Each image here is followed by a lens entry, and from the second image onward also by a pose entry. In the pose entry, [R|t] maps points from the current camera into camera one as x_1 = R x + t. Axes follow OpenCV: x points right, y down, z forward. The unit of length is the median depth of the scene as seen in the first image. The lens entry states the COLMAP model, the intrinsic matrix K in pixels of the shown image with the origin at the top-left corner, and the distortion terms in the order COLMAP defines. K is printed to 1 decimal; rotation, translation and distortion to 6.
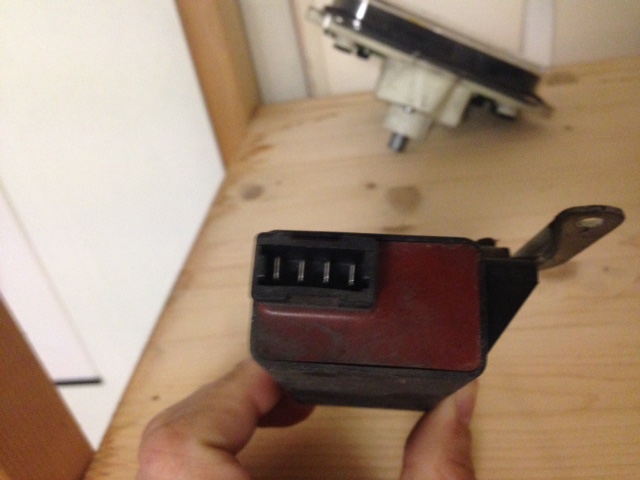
lens RADIAL K [[633.3, 0, 320.0], [0, 633.3, 240.0], [0, 0, 1]] dist [0.051338, 0.005803]
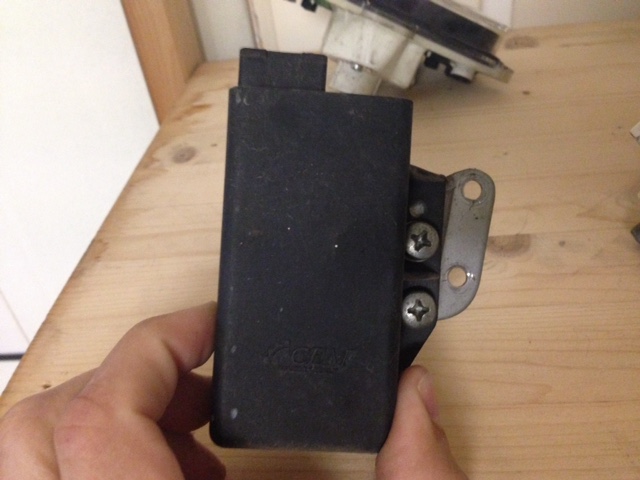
lens RADIAL K [[613.2, 0, 320.0], [0, 613.2, 240.0], [0, 0, 1]] dist [0.168609, -0.353657]
pose [[0.998231, 0.013030, 0.058005, 0.038383], [-0.015522, 0.998966, 0.042725, 0.006025], [-0.057388, -0.043550, 0.997402, 0.101280]]
